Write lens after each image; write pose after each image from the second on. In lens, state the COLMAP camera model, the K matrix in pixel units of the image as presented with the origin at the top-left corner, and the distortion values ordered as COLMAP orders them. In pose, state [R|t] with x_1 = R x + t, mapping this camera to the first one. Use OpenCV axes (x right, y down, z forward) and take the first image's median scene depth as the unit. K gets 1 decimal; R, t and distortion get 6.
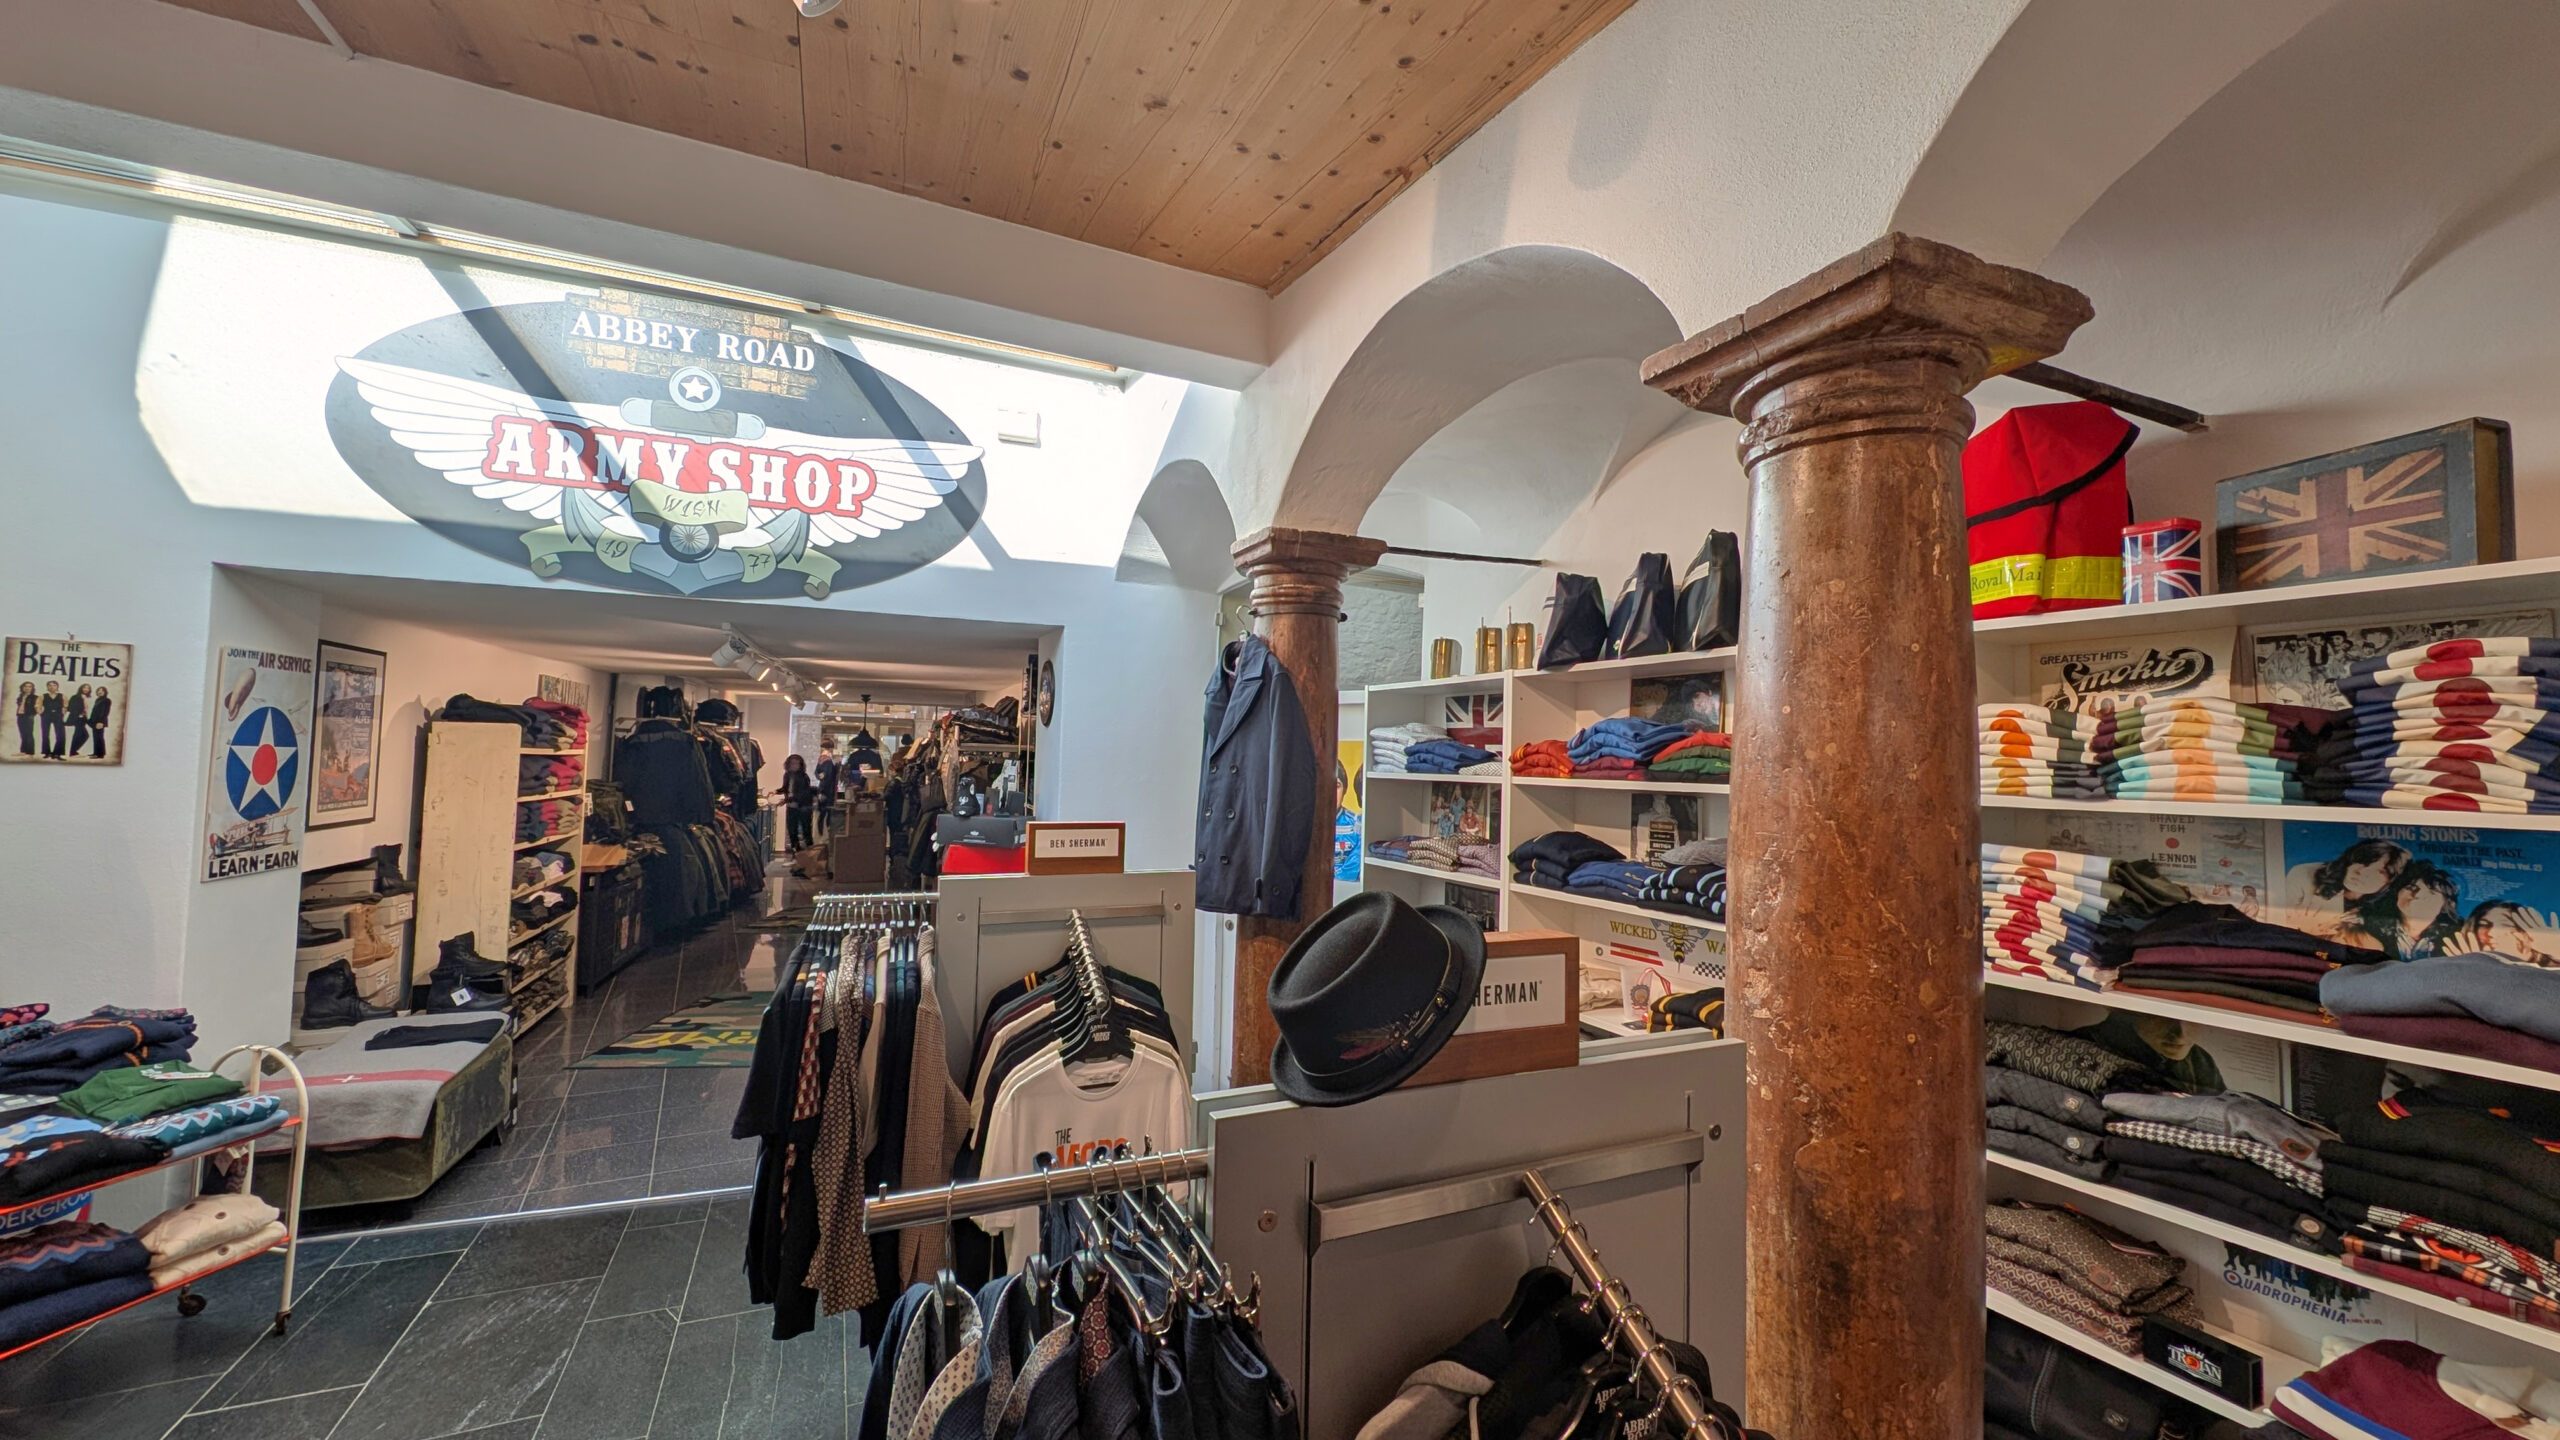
lens RADIAL K [[965.9, 0, 1312.6], [0, 965.9, 727.2], [0, 0, 1]] dist [0.006165, 0.000028]
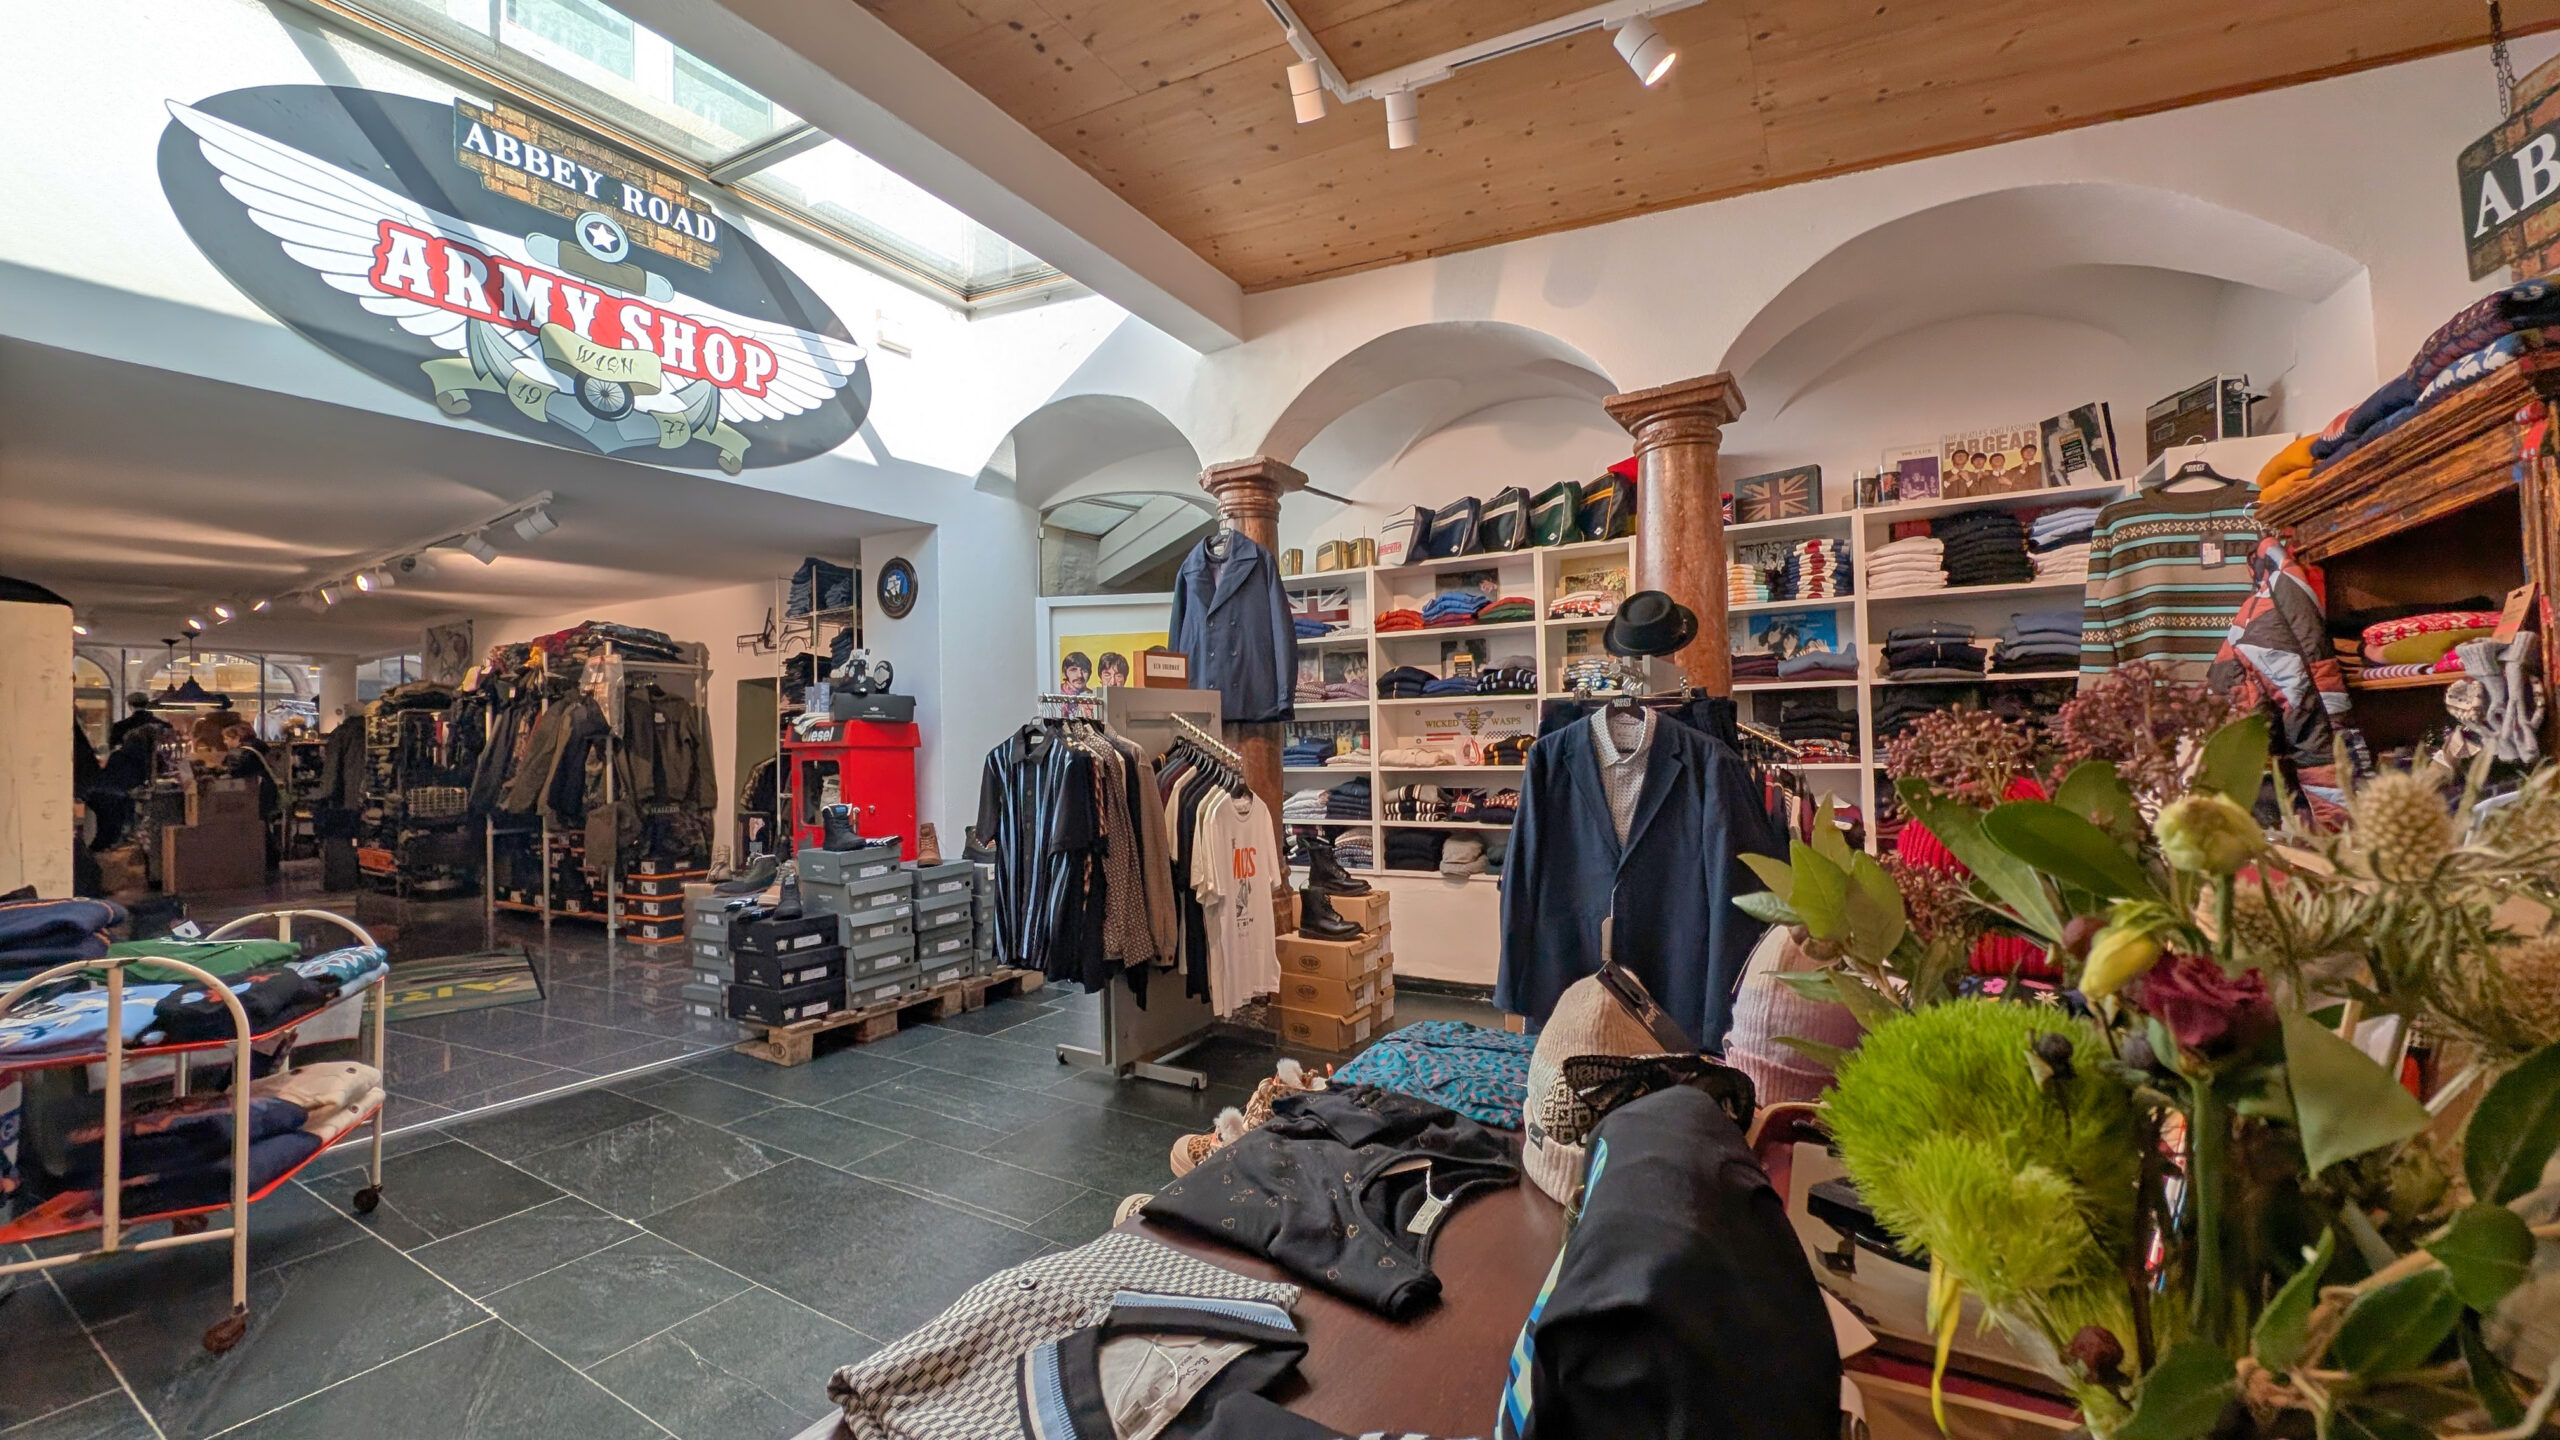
lens RADIAL K [[965.9, 0, 1312.6], [0, 965.9, 727.2], [0, 0, 1]] dist [0.006165, 0.000028]
pose [[0.820638, -0.040590, 0.570005, -0.637921], [0.026769, 0.999110, 0.032607, 0.123353], [-0.570821, -0.011501, 0.820994, -0.194562]]
